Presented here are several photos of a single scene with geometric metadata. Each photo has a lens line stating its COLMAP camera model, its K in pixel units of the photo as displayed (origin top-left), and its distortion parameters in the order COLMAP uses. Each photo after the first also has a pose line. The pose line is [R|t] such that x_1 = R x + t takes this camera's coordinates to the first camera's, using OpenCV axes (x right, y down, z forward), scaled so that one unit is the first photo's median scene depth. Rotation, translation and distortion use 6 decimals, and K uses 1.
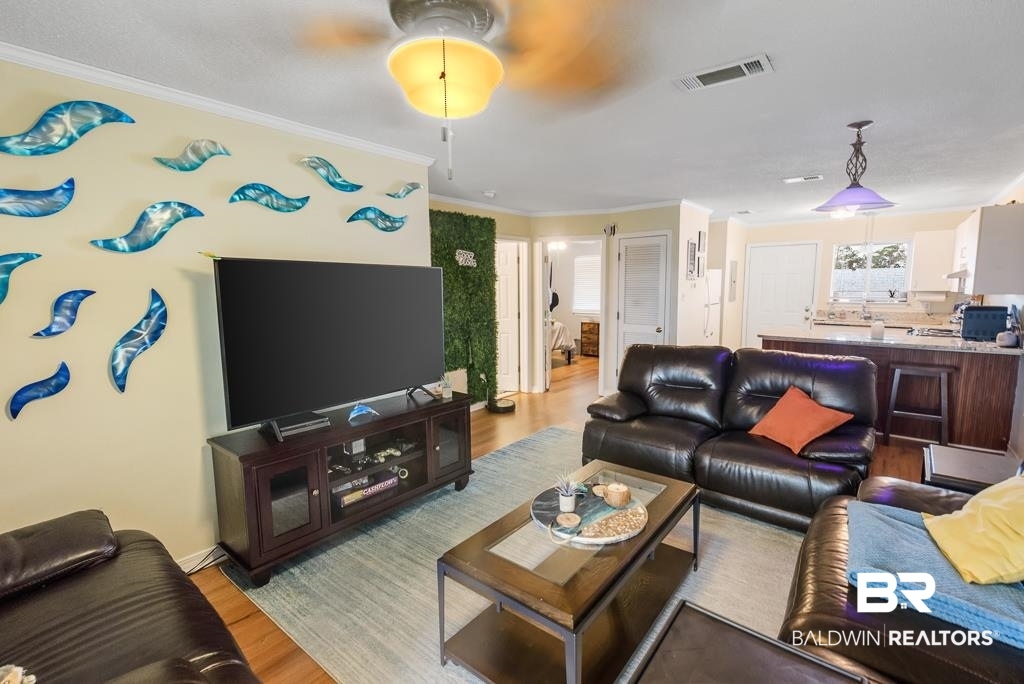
lens RADIAL K [[449.7, 0, 517.7], [0, 449.7, 340.2], [0, 0, 1]] dist [0.004787, 0.000619]
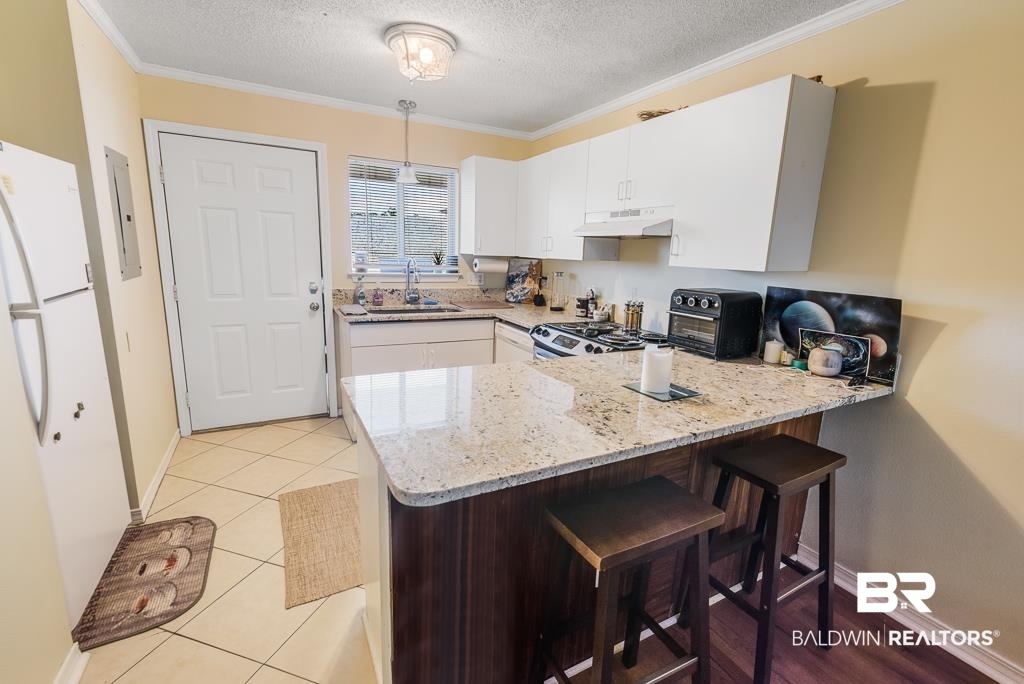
lens RADIAL K [[449.7, 0, 515.5], [0, 449.7, 338.5], [0, 0, 1]] dist [0.004787, 0.000619]
pose [[0.374388, -0.159456, 0.913459, 0.295574], [0.073937, 0.987100, 0.142008, -0.075061], [-0.924320, 0.014372, 0.381348, 0.672048]]
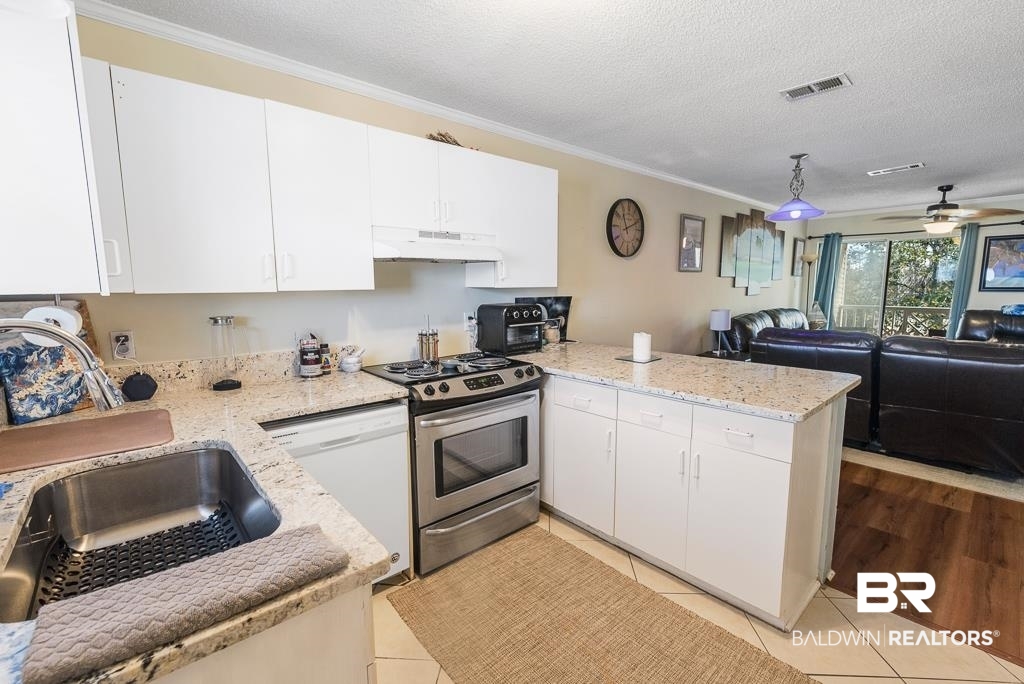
lens RADIAL K [[449.7, 0, 514.4], [0, 449.7, 344.2], [0, 0, 1]] dist [0.004787, 0.000619]
pose [[-0.989393, 0.002773, 0.145237, 0.609716], [0.038422, 0.969206, 0.243234, -0.122670], [-0.140090, 0.246234, -0.959032, 1.110548]]
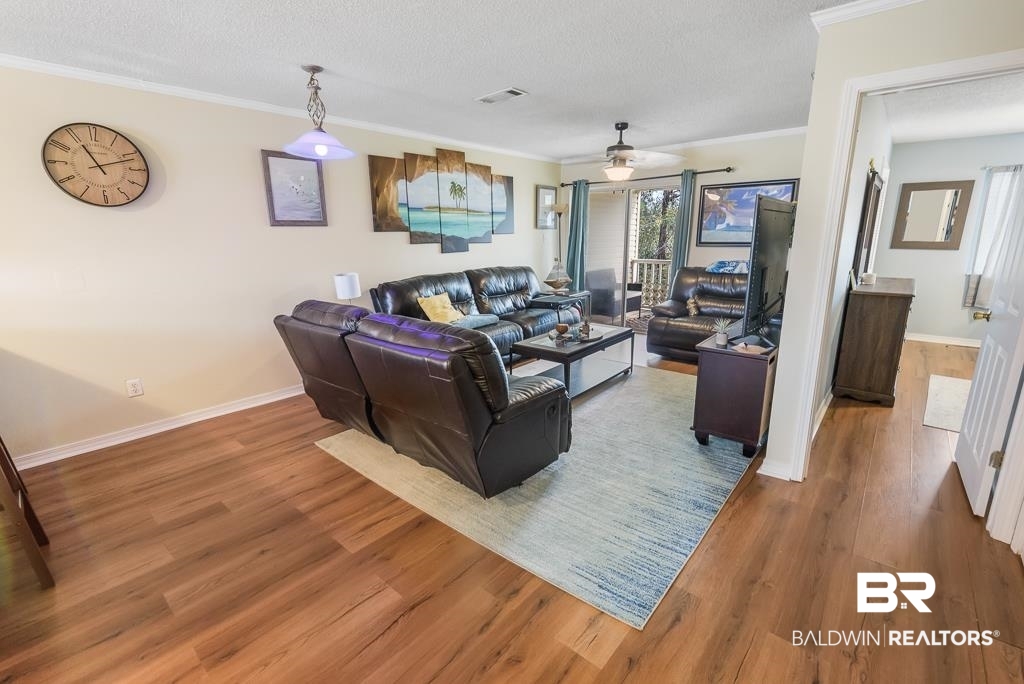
lens RADIAL K [[449.7, 0, 509.6], [0, 449.7, 345.1], [0, 0, 1]] dist [0.004787, 0.000619]
pose [[-0.999334, 0.020590, 0.030130, 0.128466], [0.029885, 0.935575, 0.351860, -0.100628], [-0.020945, 0.352527, -0.935567, 0.931698]]
